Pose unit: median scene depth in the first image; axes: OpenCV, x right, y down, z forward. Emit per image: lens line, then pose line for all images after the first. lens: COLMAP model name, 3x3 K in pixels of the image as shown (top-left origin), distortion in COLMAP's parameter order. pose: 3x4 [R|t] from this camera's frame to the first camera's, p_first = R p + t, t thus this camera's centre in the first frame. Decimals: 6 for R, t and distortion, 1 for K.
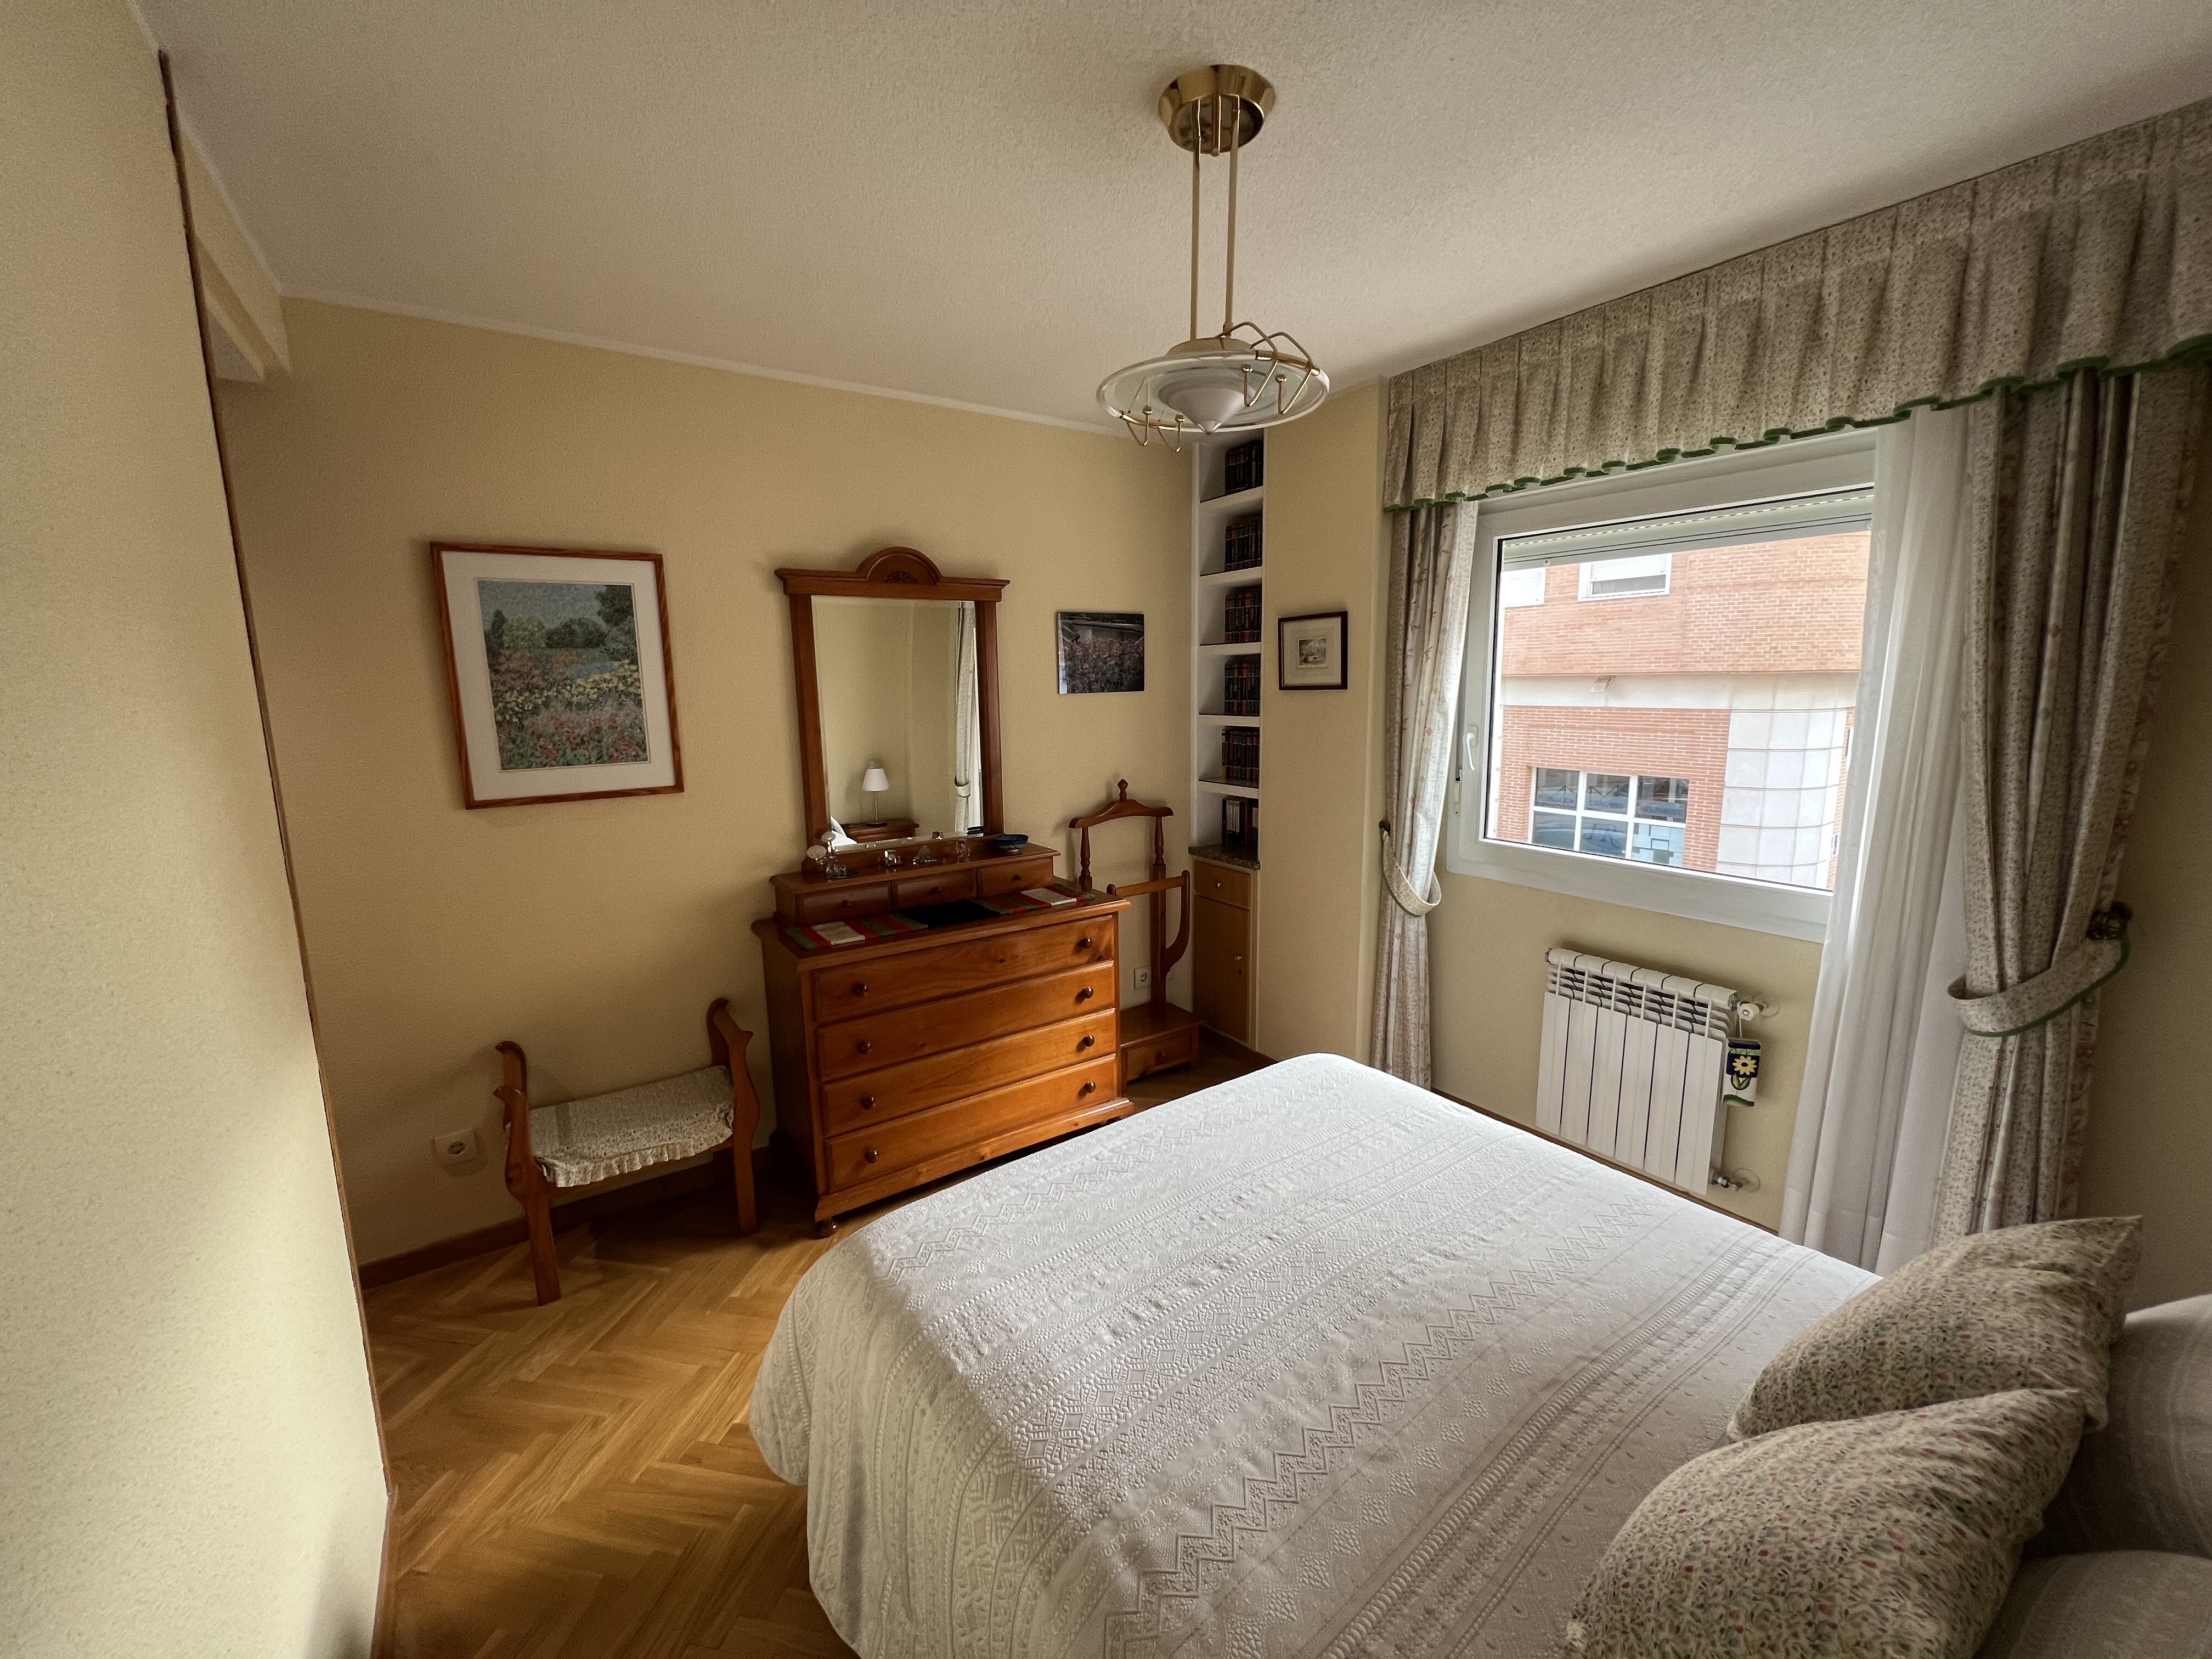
lens RADIAL K [[883.7, 0, 1098.5], [0, 883.7, 817.4], [0, 0, 1]] dist [-0.002600, -0.000153]
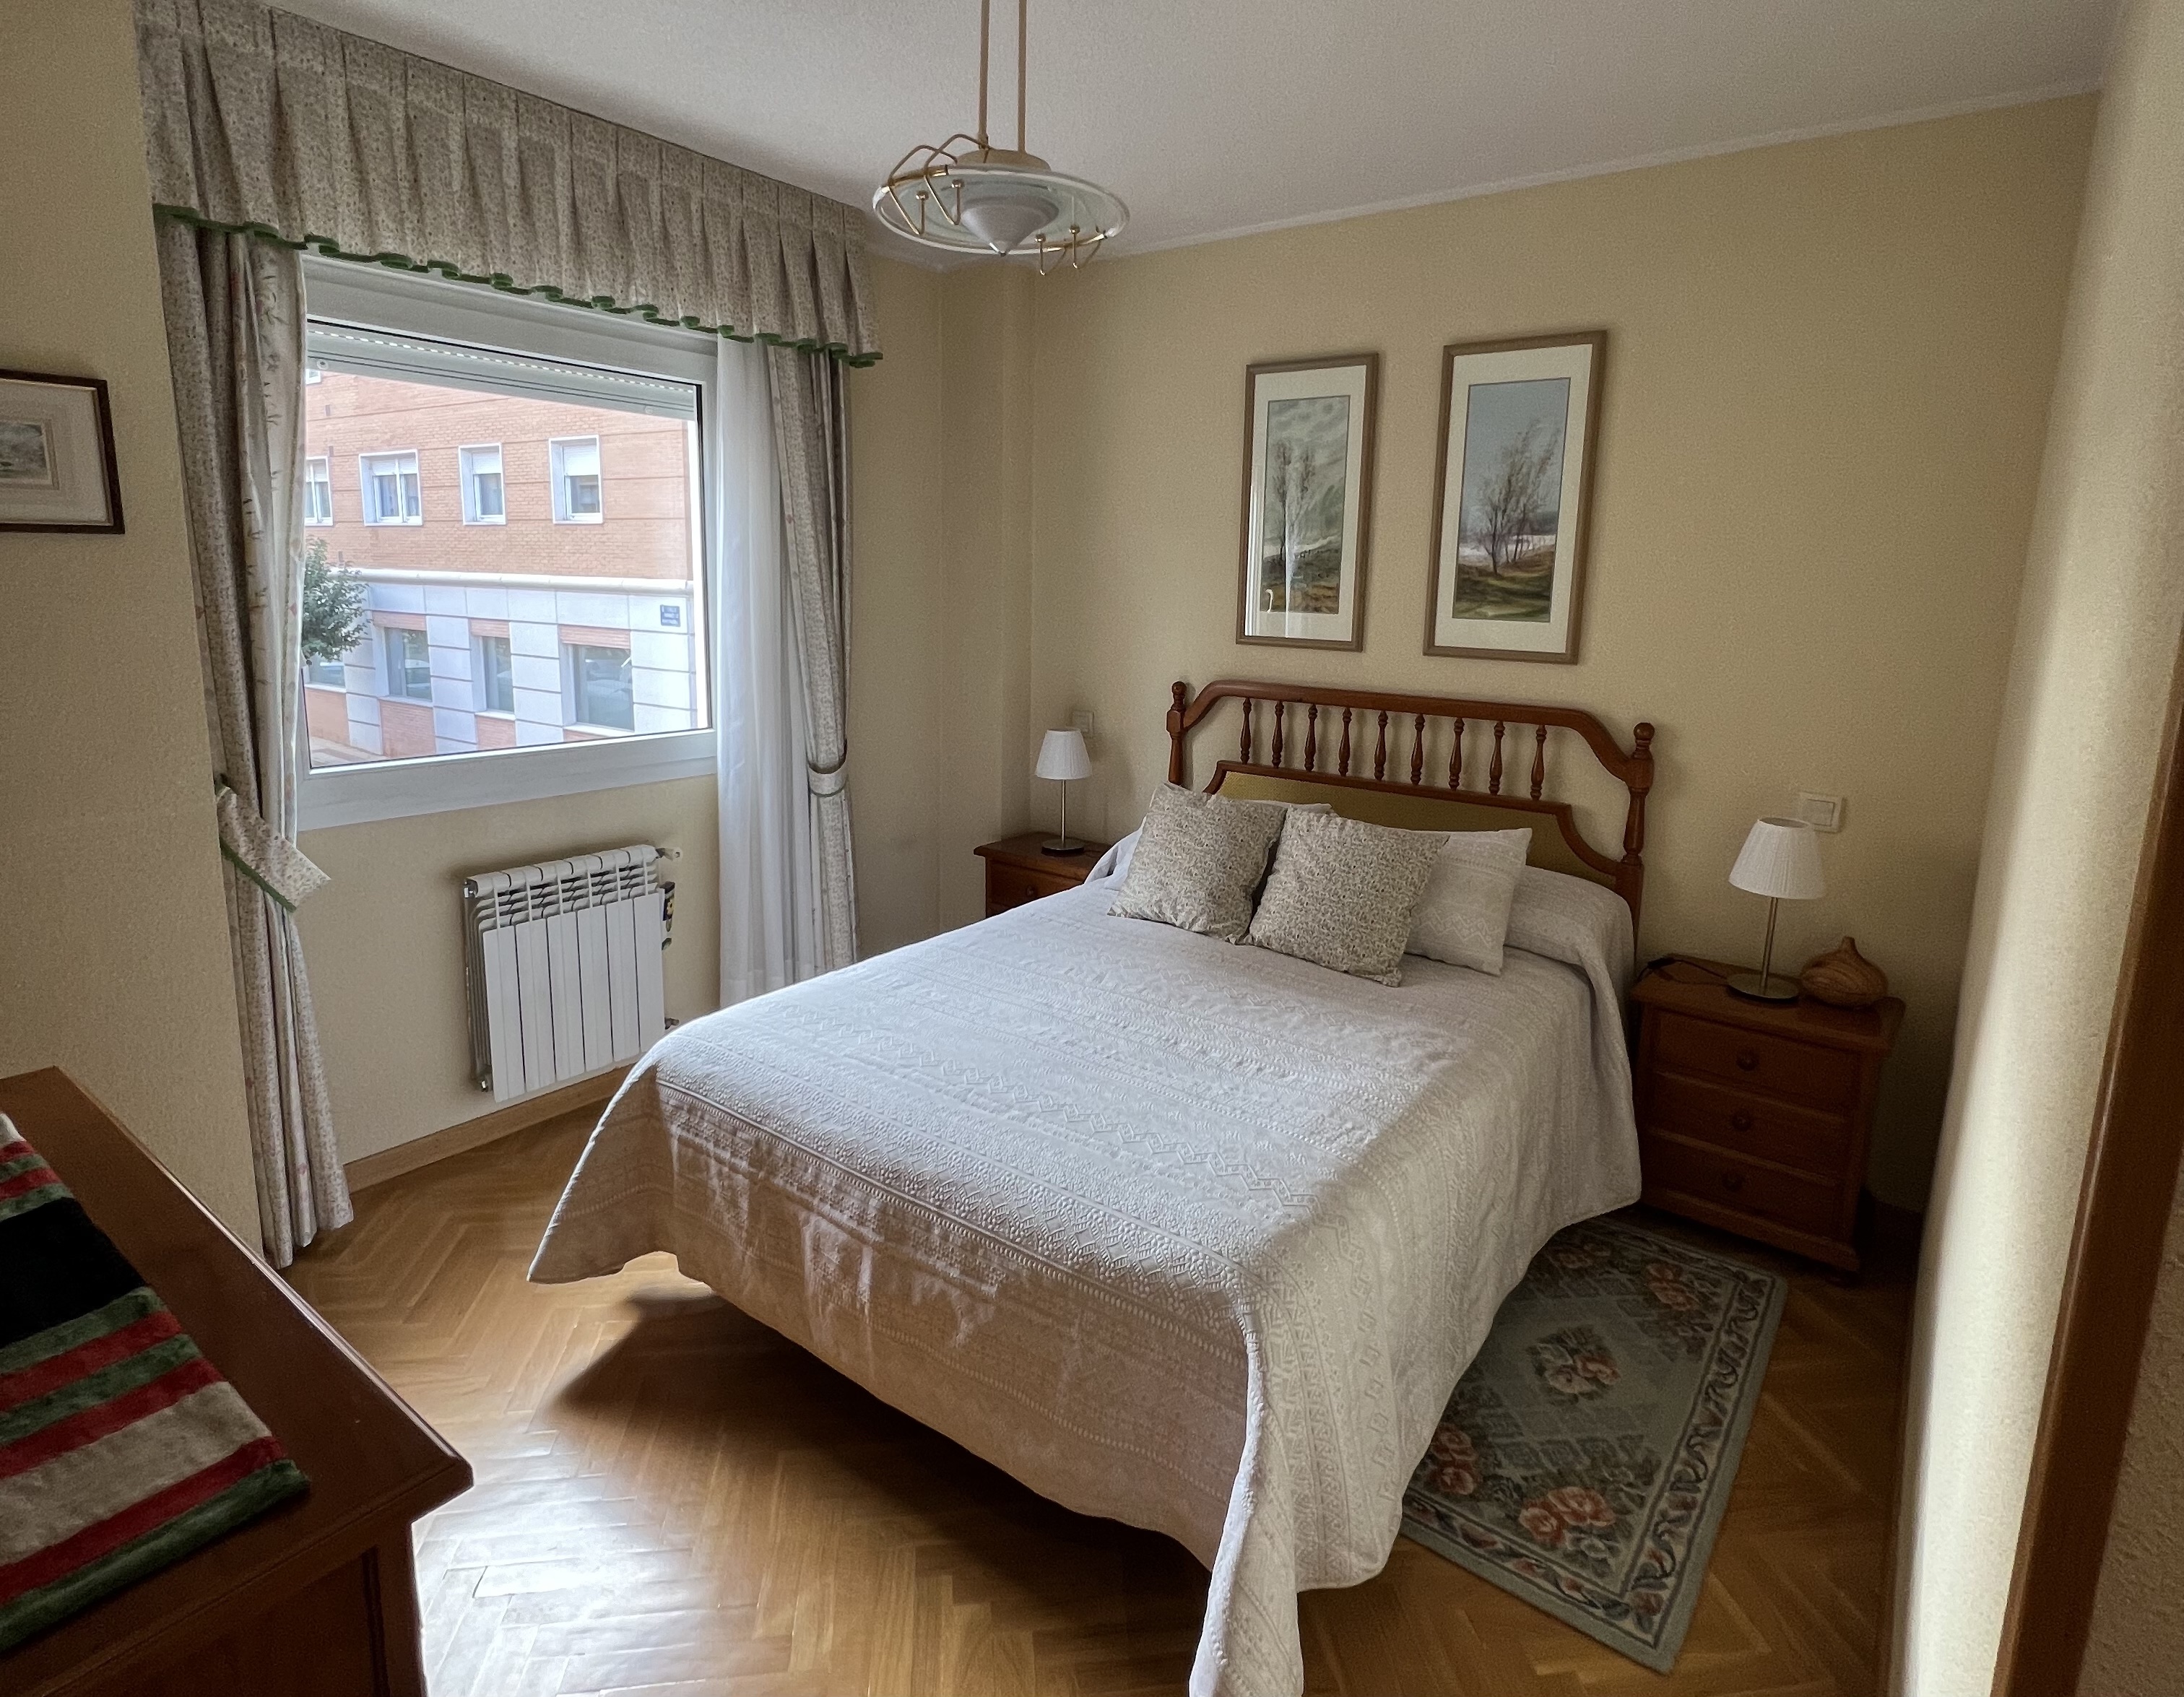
lens RADIAL K [[1162.7, 0, 1097.3], [0, 1162.7, 773.2], [0, 0, 1]] dist [0.003259, 0.000179]
pose [[-0.319830, -0.153488, 0.934960, -0.929062], [0.126585, 0.971023, 0.202710, -0.123558], [-0.938981, 0.183185, -0.291133, 1.137200]]
